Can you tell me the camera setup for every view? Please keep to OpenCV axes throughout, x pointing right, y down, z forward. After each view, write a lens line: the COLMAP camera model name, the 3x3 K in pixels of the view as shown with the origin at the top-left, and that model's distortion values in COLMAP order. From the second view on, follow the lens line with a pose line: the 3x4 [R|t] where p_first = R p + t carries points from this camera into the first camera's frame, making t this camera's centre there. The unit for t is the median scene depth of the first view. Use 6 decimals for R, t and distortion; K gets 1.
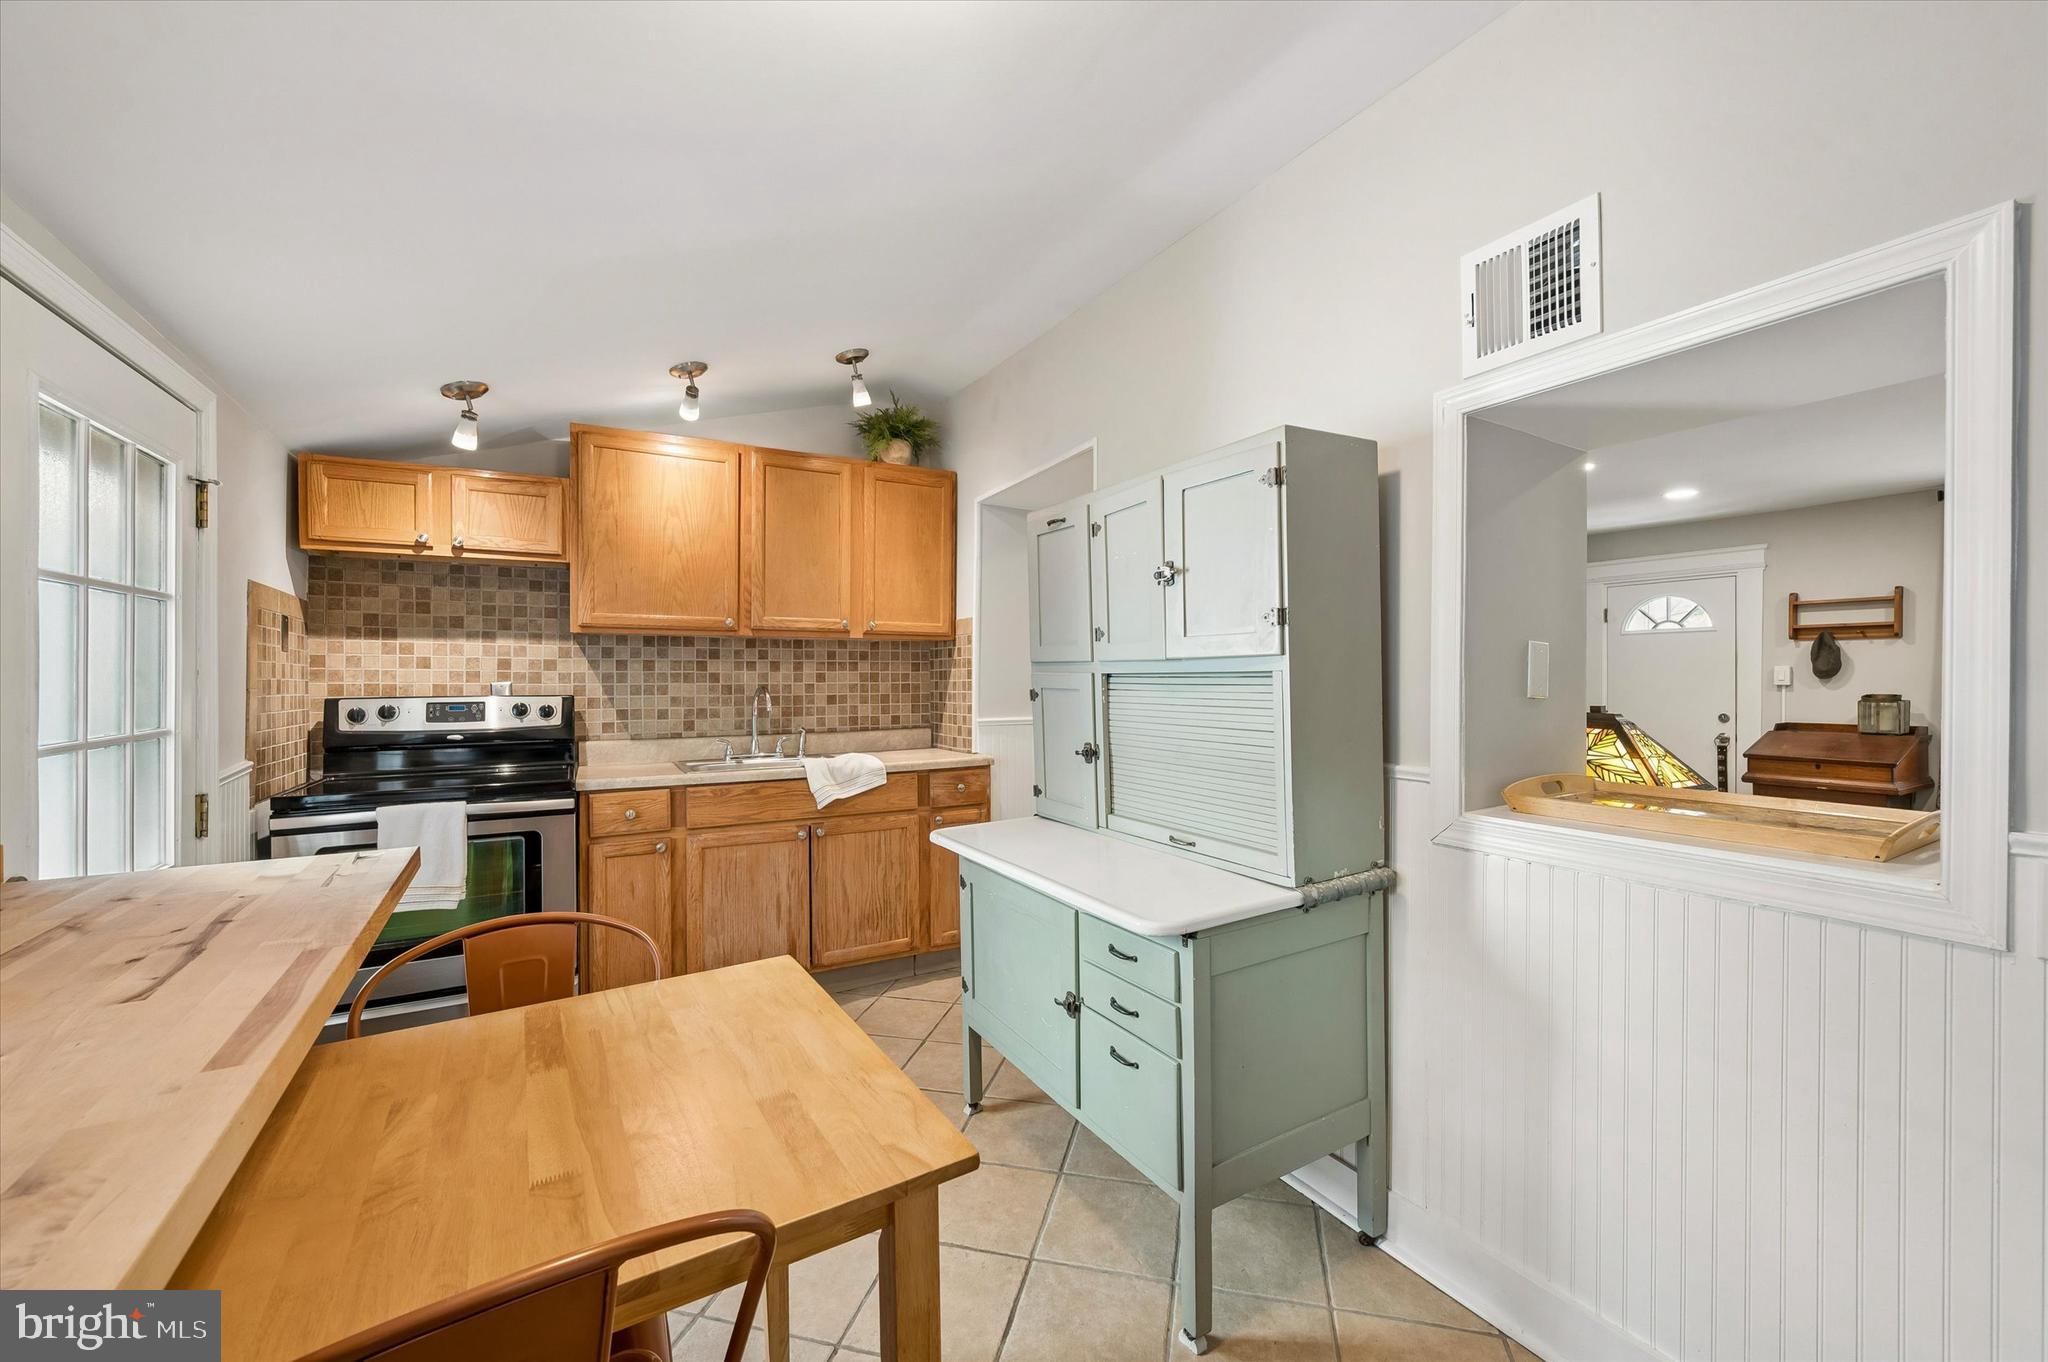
lens RADIAL K [[817.2, 0, 1015.7], [0, 817.2, 680.5], [0, 0, 1]] dist [0.001459, 0.000820]
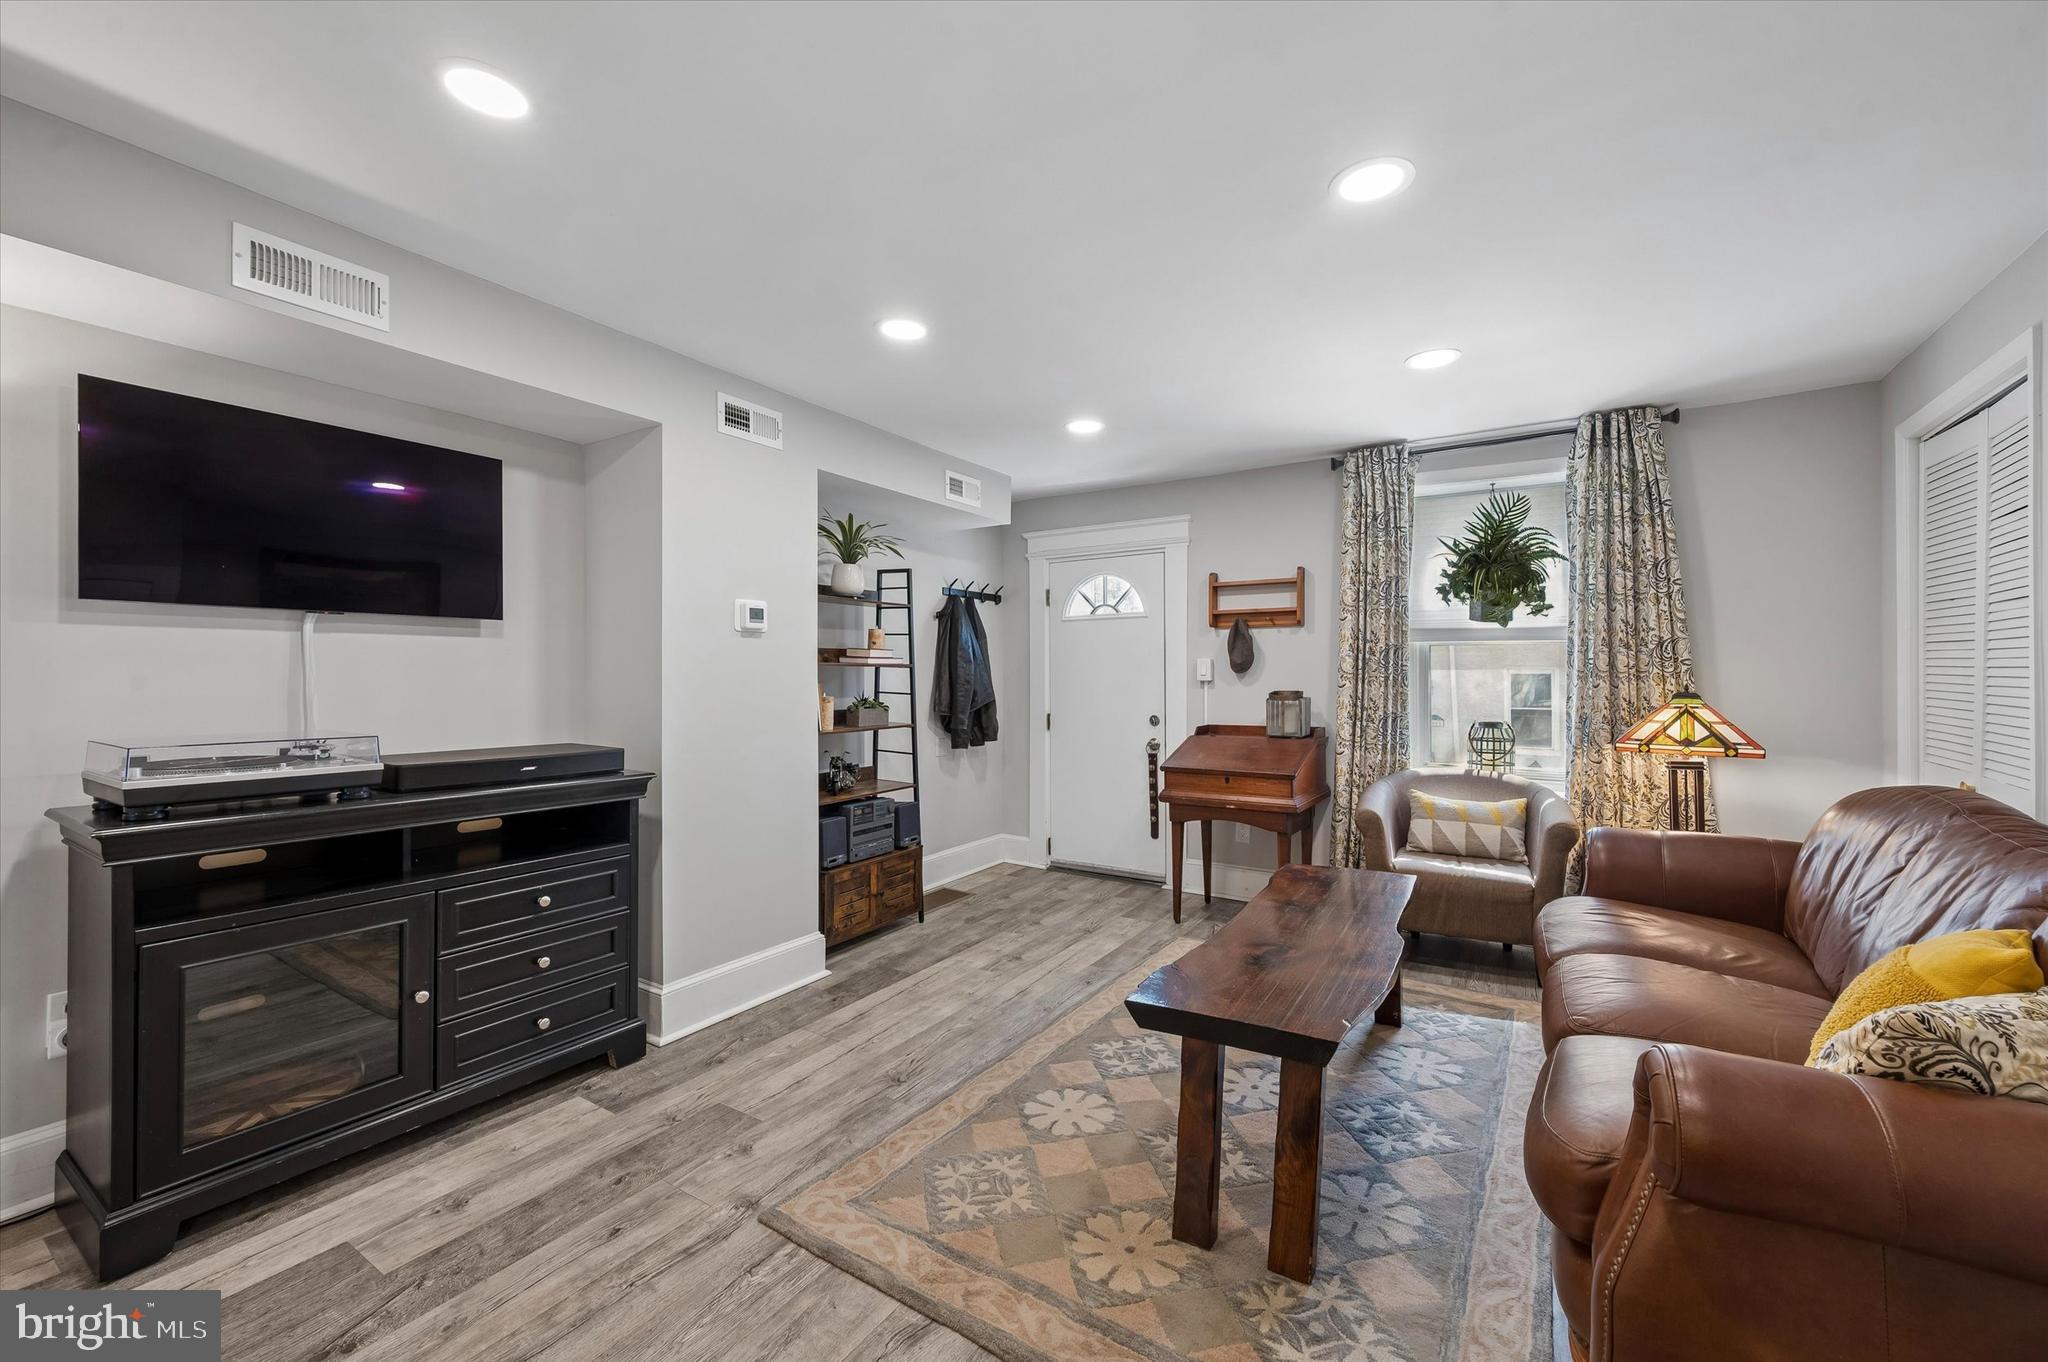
lens RADIAL K [[817.2, 0, 1029.4], [0, 817.2, 675.9], [0, 0, 1]] dist [0.001459, 0.000820]
pose [[0.894590, -0.001452, 0.446885, 0.662280], [0.003756, 0.999984, -0.004269, 0.005656], [-0.446871, 0.005497, 0.894581, 0.540701]]
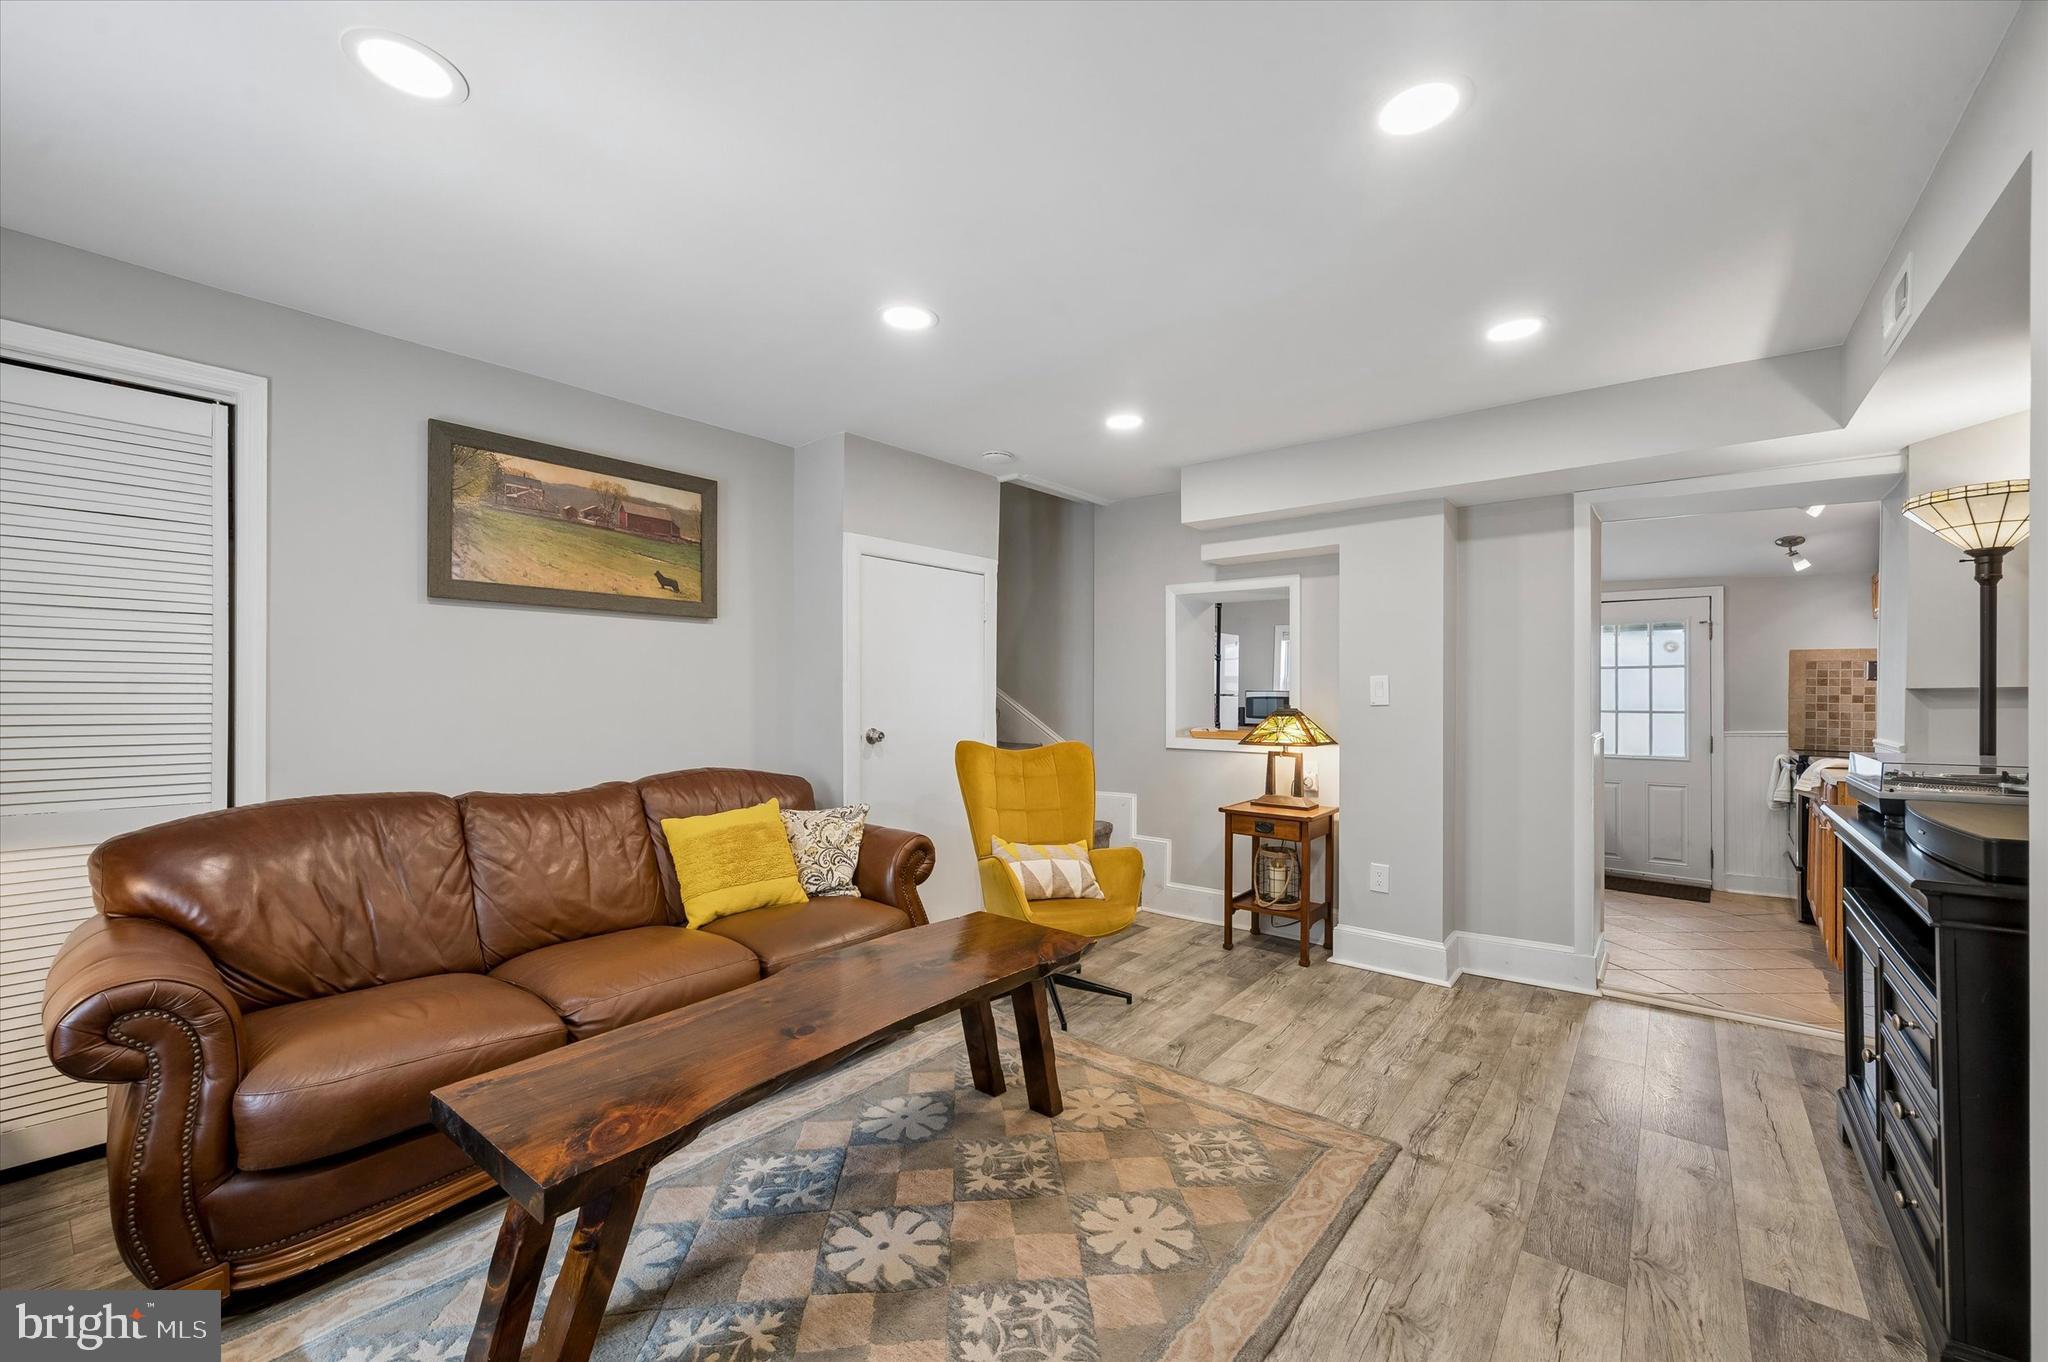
lens RADIAL K [[817.2, 0, 1013.5], [0, 817.2, 690.4], [0, 0, 1]] dist [0.001459, 0.000820]
pose [[-0.942006, -0.005481, -0.335551, 1.306166], [-0.005459, 0.999985, -0.001008, -0.000259], [0.335552, 0.000882, -0.942021, 1.711088]]
